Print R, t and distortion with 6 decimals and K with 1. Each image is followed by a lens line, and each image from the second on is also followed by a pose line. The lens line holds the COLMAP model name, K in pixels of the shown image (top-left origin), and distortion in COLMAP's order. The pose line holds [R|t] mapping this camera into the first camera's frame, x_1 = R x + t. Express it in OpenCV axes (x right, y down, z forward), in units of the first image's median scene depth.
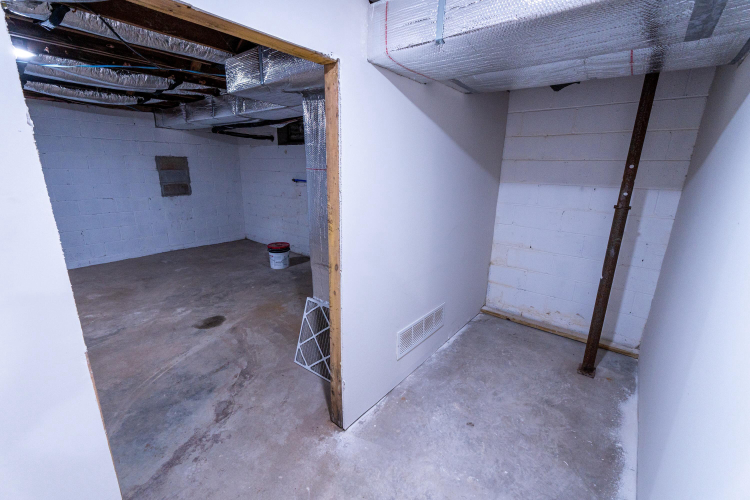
lens RADIAL K [[320.3, 0, 376.0], [0, 320.3, 250.1], [0, 0, 1]] dist [0.004792, 0.001416]
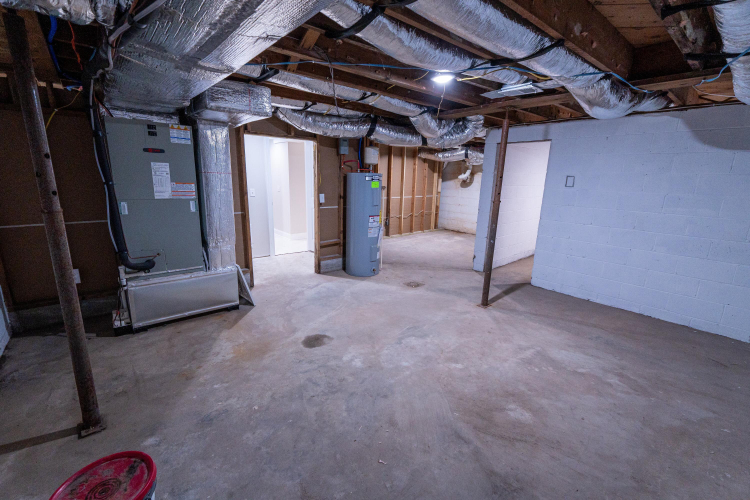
lens RADIAL K [[320.3, 0, 374.5], [0, 320.3, 249.6], [0, 0, 1]] dist [0.004792, 0.001416]
pose [[-0.982458, -0.083074, 0.166959, -0.633972], [0.004570, 0.884301, 0.466896, -0.349726], [-0.186429, 0.459468, -0.868408, 1.288838]]
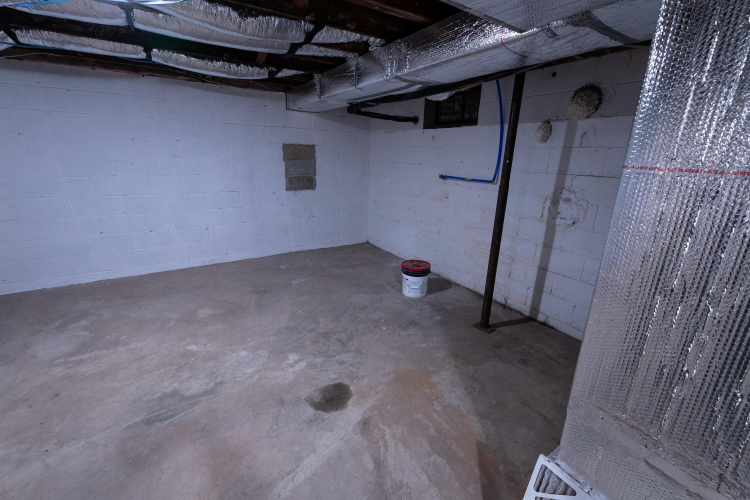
lens RADIAL K [[320.3, 0, 374.0], [0, 320.3, 250.5], [0, 0, 1]] dist [0.004792, 0.001416]
pose [[0.946383, 0.101268, -0.306764, -0.202737], [-0.092473, 0.994782, 0.043110, -0.083869], [0.309529, -0.012431, 0.950809, 0.316502]]
